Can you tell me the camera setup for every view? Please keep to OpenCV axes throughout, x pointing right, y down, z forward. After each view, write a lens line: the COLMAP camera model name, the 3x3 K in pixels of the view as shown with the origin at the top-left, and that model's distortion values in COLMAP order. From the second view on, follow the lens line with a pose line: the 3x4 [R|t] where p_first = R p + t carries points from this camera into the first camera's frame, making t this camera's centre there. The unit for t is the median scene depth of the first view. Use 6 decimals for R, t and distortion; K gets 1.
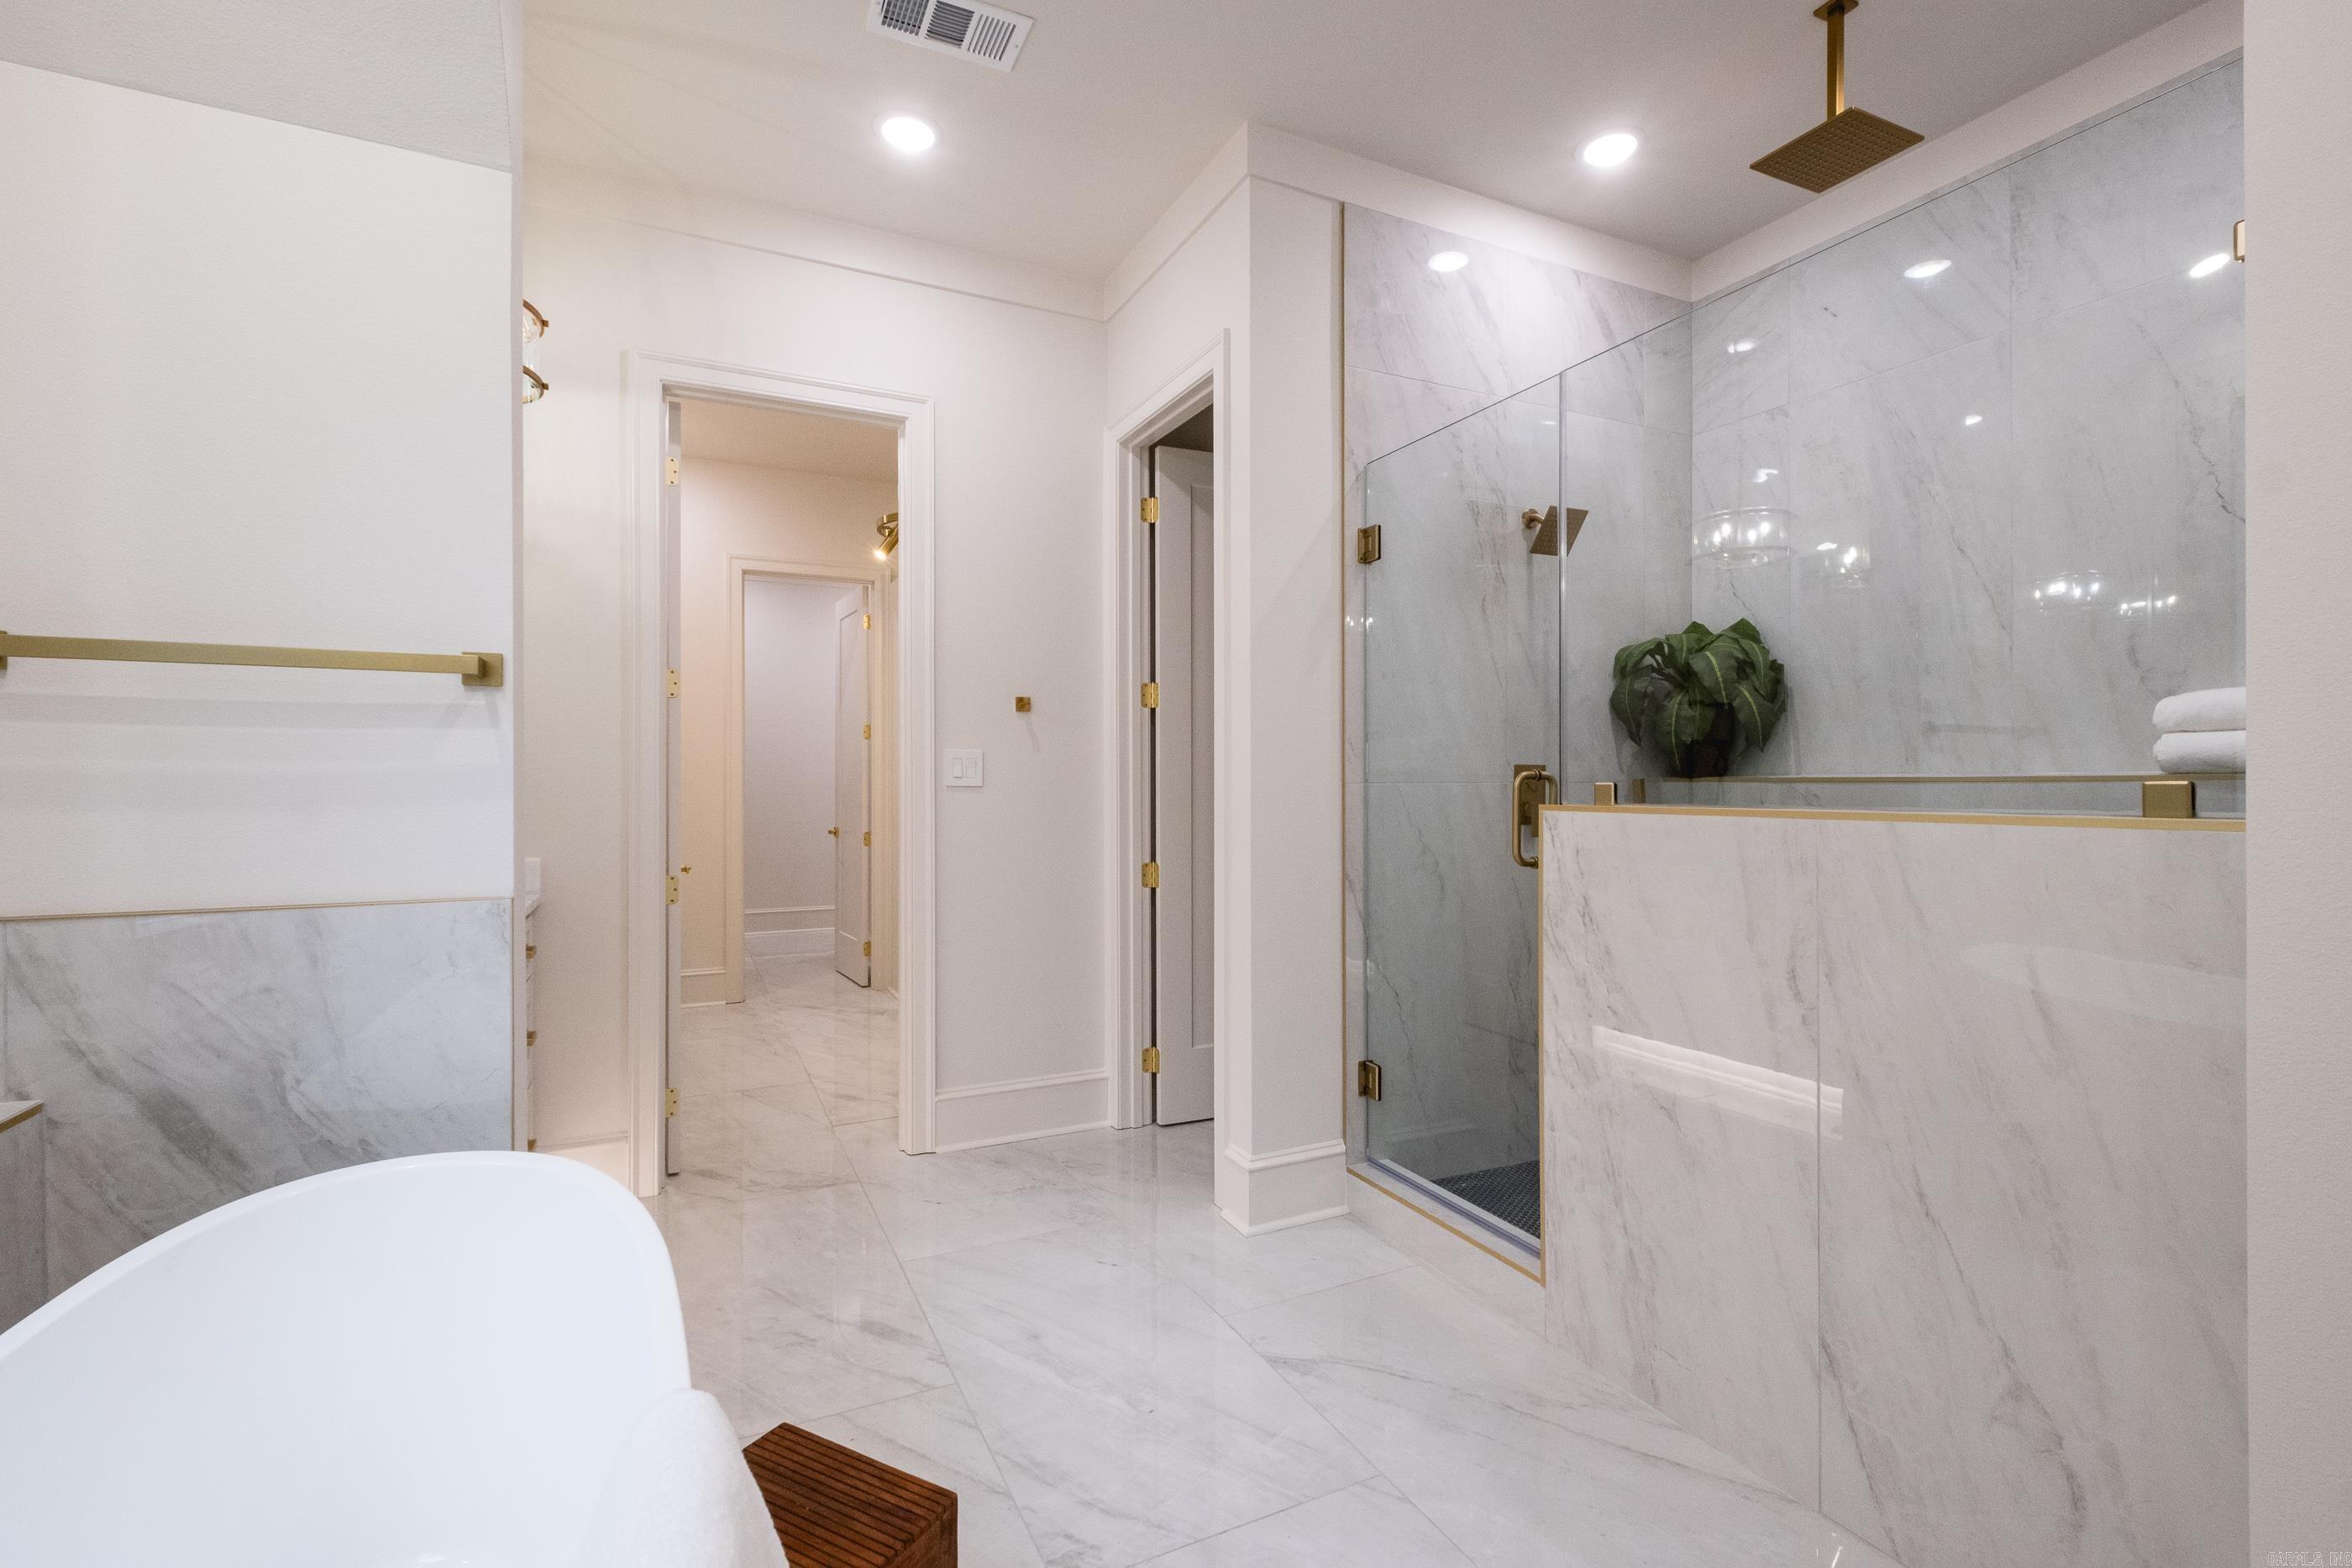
lens RADIAL K [[1035.1, 0, 1191.6], [0, 1035.1, 773.7], [0, 0, 1]] dist [0.001965, -0.002819]
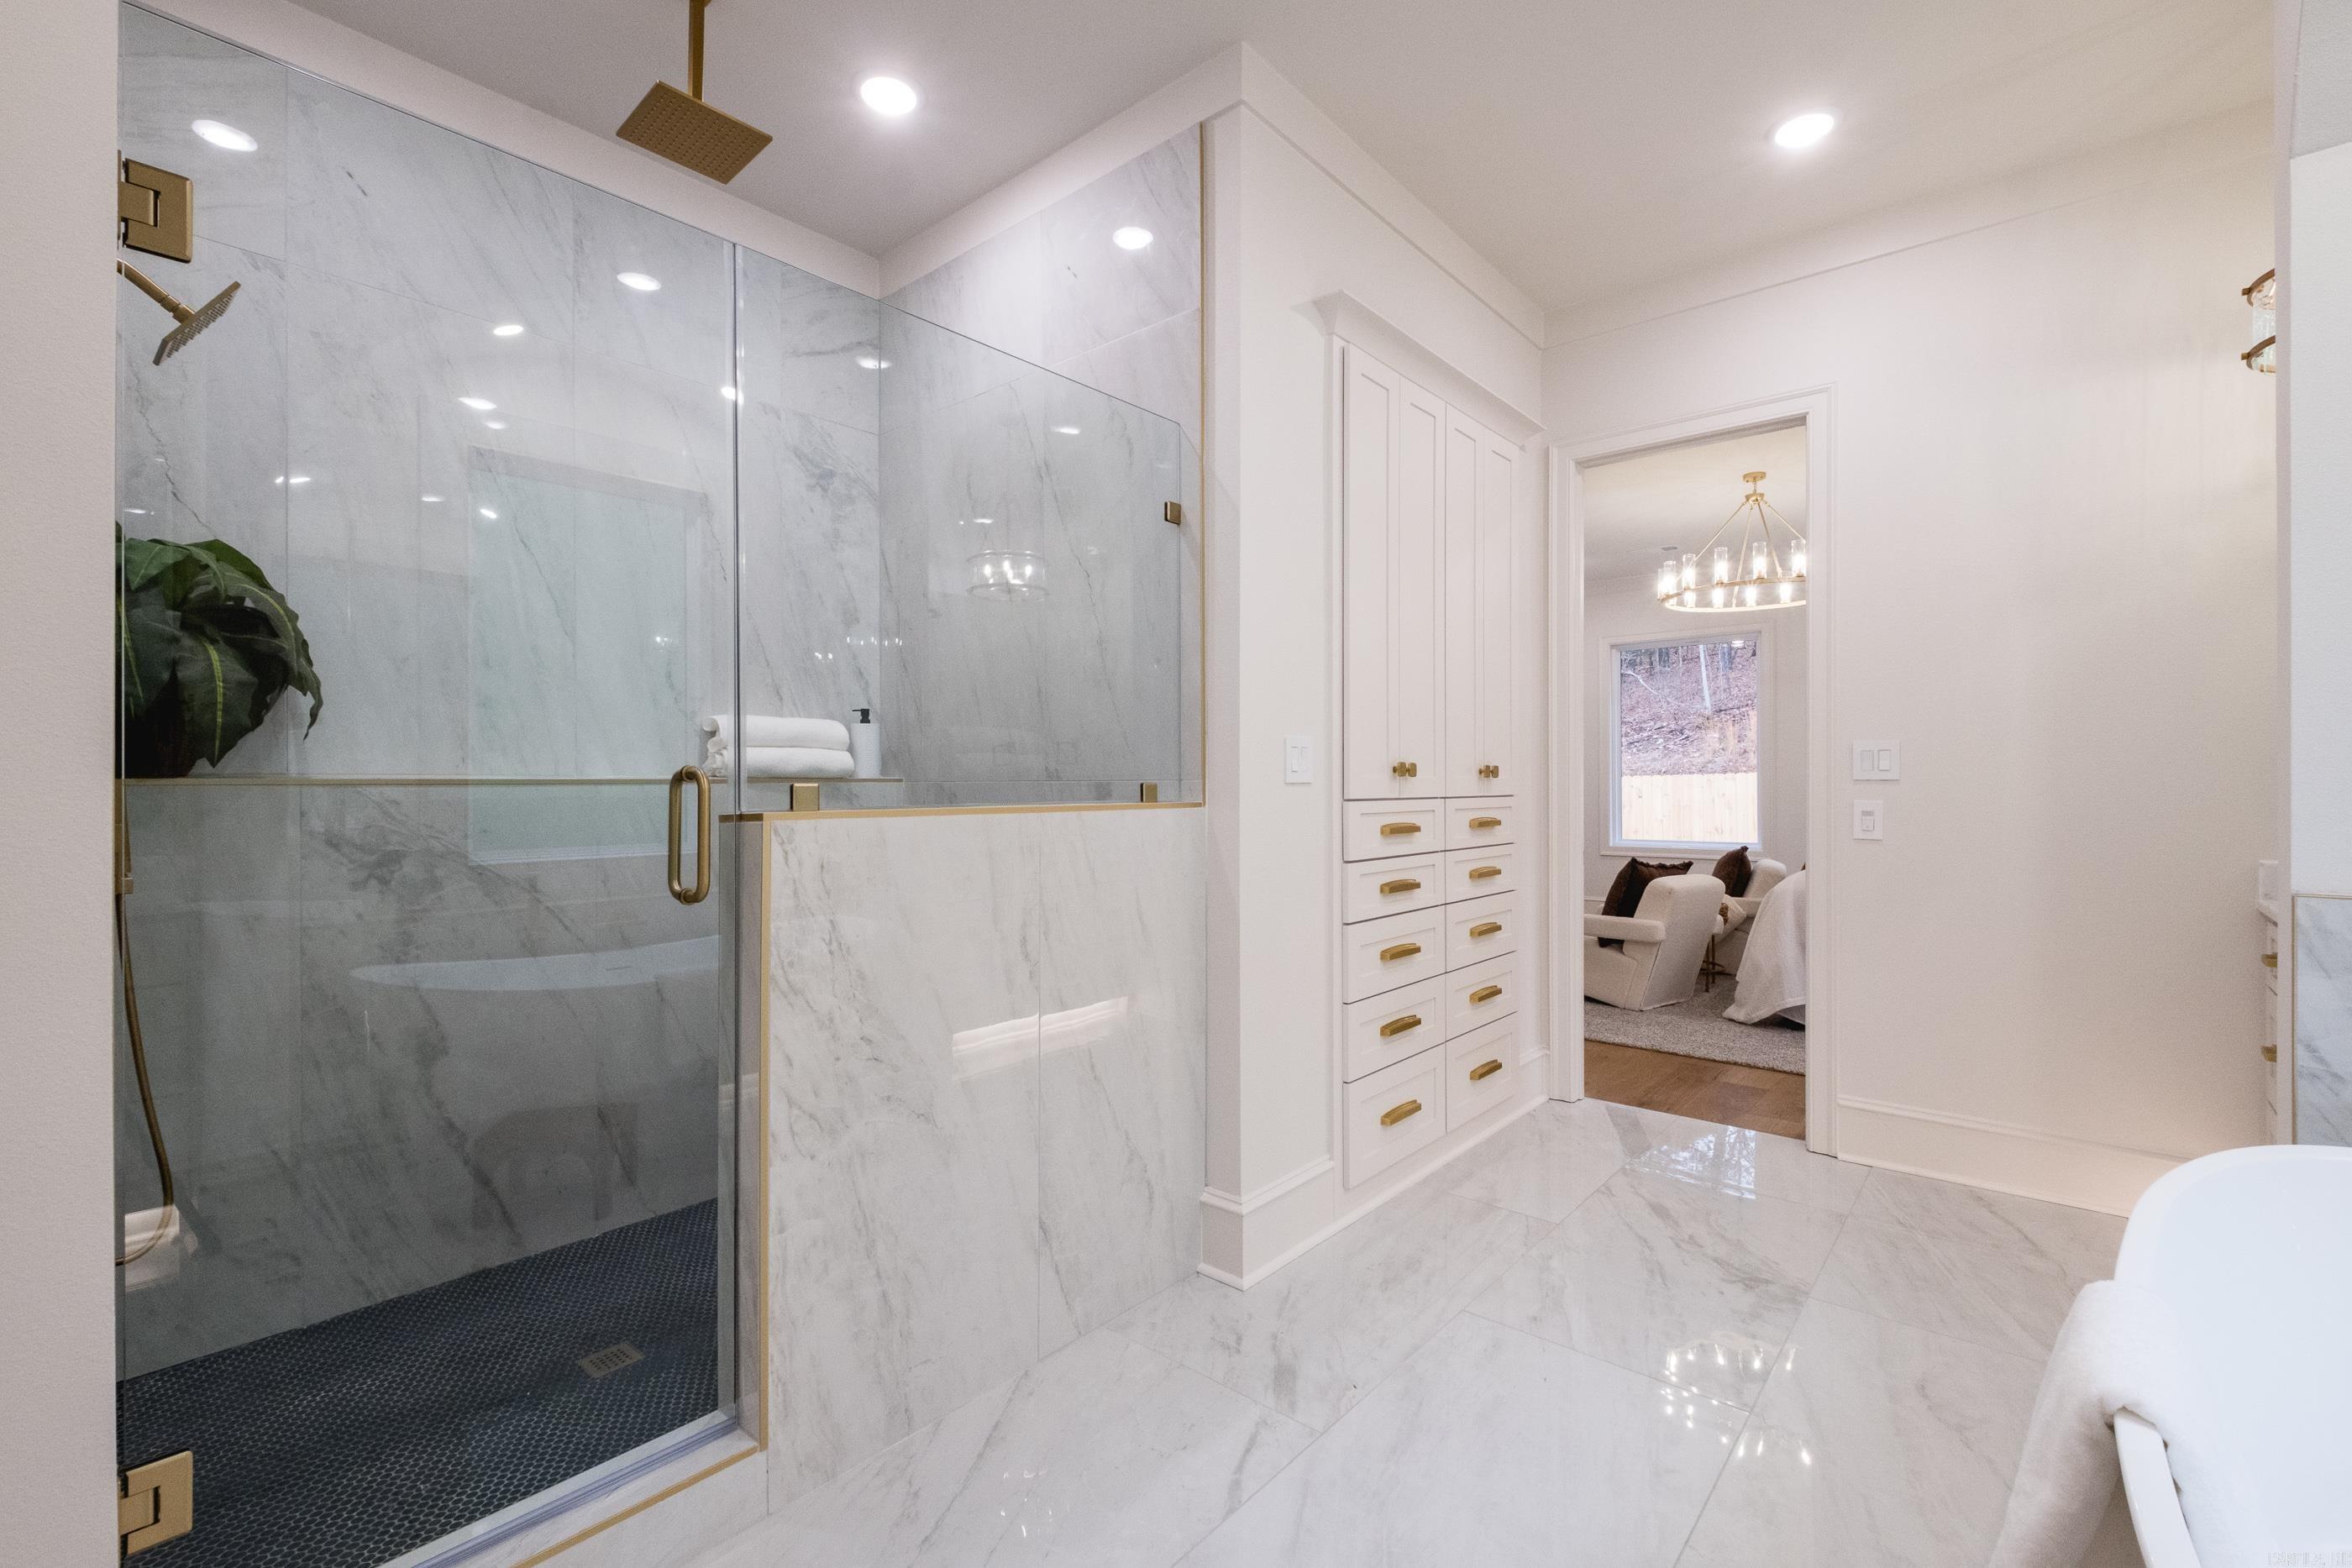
lens RADIAL K [[1035.1, 0, 1180.2], [0, 1035.1, 783.1], [0, 0, 1]] dist [0.001965, -0.002819]
pose [[-0.388177, 0.002656, 0.921581, -0.517976], [-0.004721, 0.999977, -0.004870, 0.011549], [-0.921573, -0.006241, -0.388155, 1.102435]]
